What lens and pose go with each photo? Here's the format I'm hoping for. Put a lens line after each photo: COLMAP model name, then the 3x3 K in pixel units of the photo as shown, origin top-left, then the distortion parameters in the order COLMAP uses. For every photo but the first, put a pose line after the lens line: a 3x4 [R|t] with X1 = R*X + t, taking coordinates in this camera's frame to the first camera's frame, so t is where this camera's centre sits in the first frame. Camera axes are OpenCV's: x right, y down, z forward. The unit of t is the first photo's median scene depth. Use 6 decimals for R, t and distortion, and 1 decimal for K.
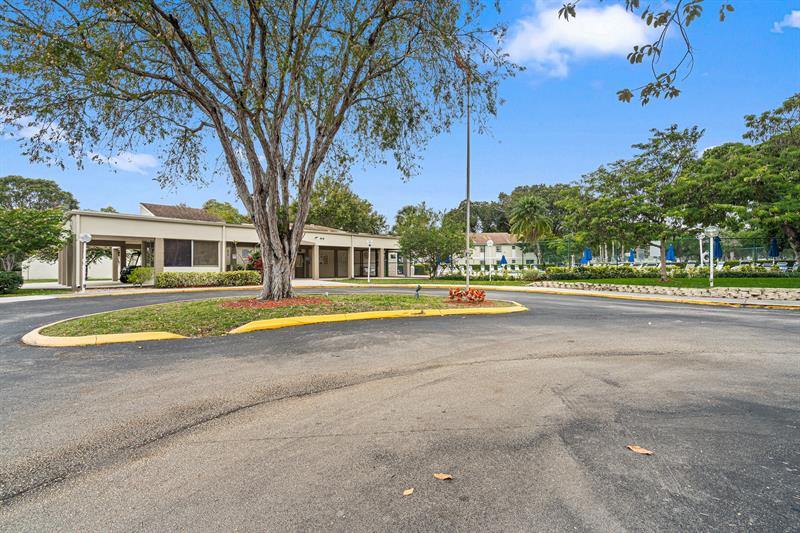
lens RADIAL K [[372.4, 0, 398.9], [0, 372.4, 267.0], [0, 0, 1]] dist [-0.001354, -0.000081]
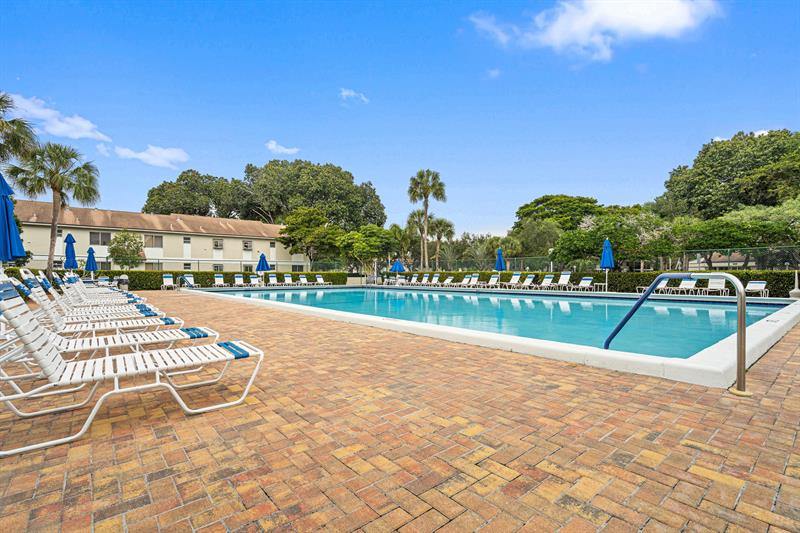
lens RADIAL K [[372.4, 0, 397.6], [0, 372.4, 270.6], [0, 0, 1]] dist [-0.001354, -0.000081]
pose [[0.780163, 0.016326, 0.625363, 0.089051], [-0.009183, 0.999851, -0.014646, -0.002814], [-0.625509, 0.005684, 0.780196, 0.407571]]
